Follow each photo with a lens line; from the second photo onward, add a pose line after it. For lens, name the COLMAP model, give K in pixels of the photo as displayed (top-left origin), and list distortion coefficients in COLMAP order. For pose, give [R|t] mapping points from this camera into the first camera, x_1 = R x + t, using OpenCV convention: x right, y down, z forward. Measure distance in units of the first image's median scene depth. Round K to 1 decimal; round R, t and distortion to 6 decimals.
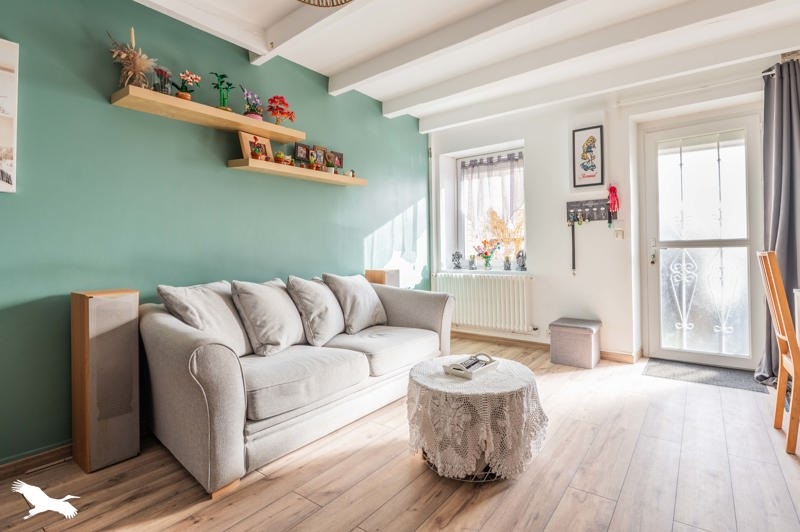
lens RADIAL K [[391.3, 0, 401.5], [0, 391.3, 251.8], [0, 0, 1]] dist [-0.003984, -0.000388]
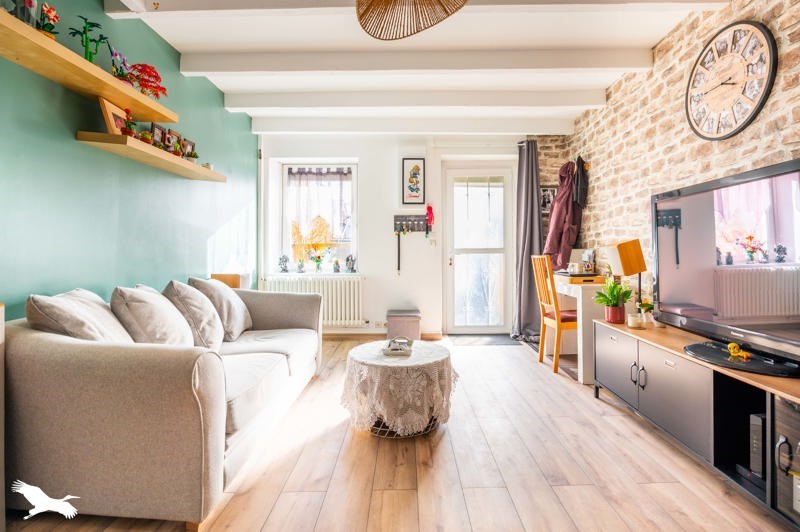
lens RADIAL K [[386.9, 0, 400.5], [0, 386.9, 256.1], [0, 0, 1]] dist [0.000433, 0.000327]
pose [[0.804441, 0.007930, 0.593980, -0.304144], [-0.004902, 0.999965, -0.006711, 0.009359], [-0.594013, 0.002487, 0.804452, 0.014614]]
